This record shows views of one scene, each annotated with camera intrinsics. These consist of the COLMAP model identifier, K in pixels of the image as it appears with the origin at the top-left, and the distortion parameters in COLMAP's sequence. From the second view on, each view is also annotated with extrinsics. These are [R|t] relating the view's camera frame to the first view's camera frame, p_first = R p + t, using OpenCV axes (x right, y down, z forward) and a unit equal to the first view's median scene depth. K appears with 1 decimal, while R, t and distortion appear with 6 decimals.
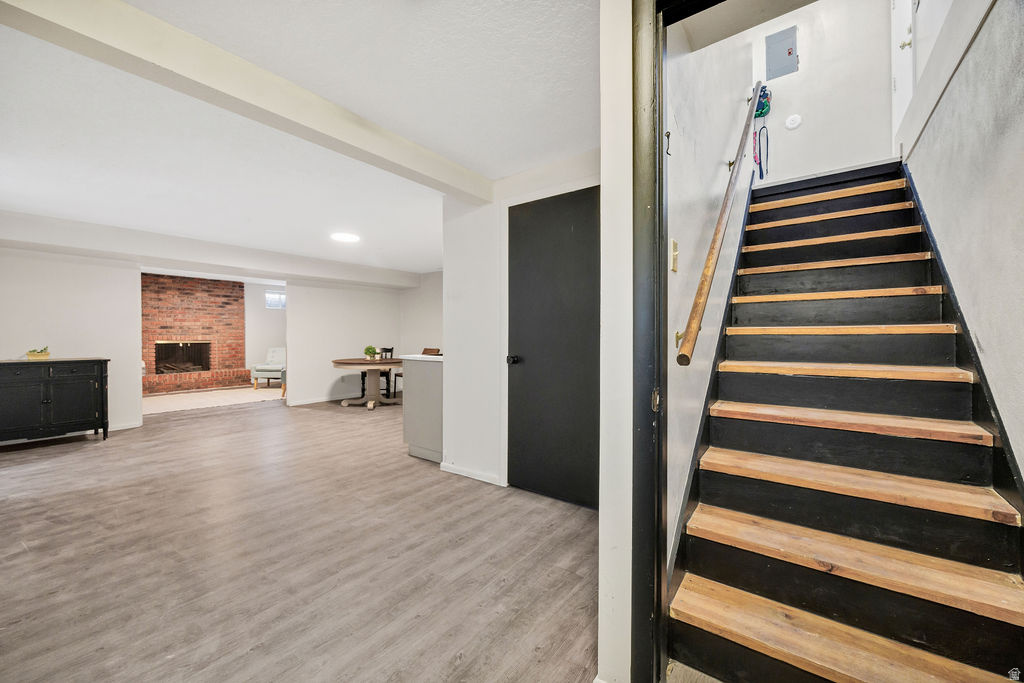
lens RADIAL K [[397.8, 0, 512.9], [0, 397.8, 340.0], [0, 0, 1]] dist [0.001028, 0.000091]
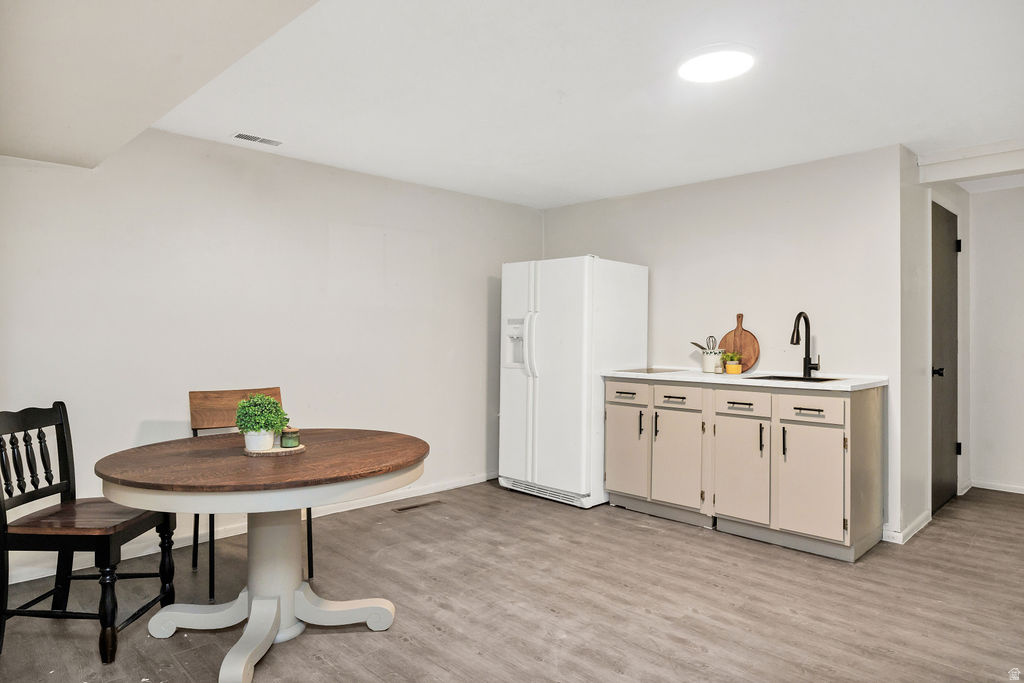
lens RADIAL K [[641.5, 0, 509.4], [0, 641.5, 336.7], [0, 0, 1]] dist [-0.003283, -0.000054]
pose [[0.164549, -0.022888, 0.986103, -1.307436], [0.002499, 0.999737, 0.022788, -0.057917], [-0.986366, -0.001285, 0.164563, 1.415268]]
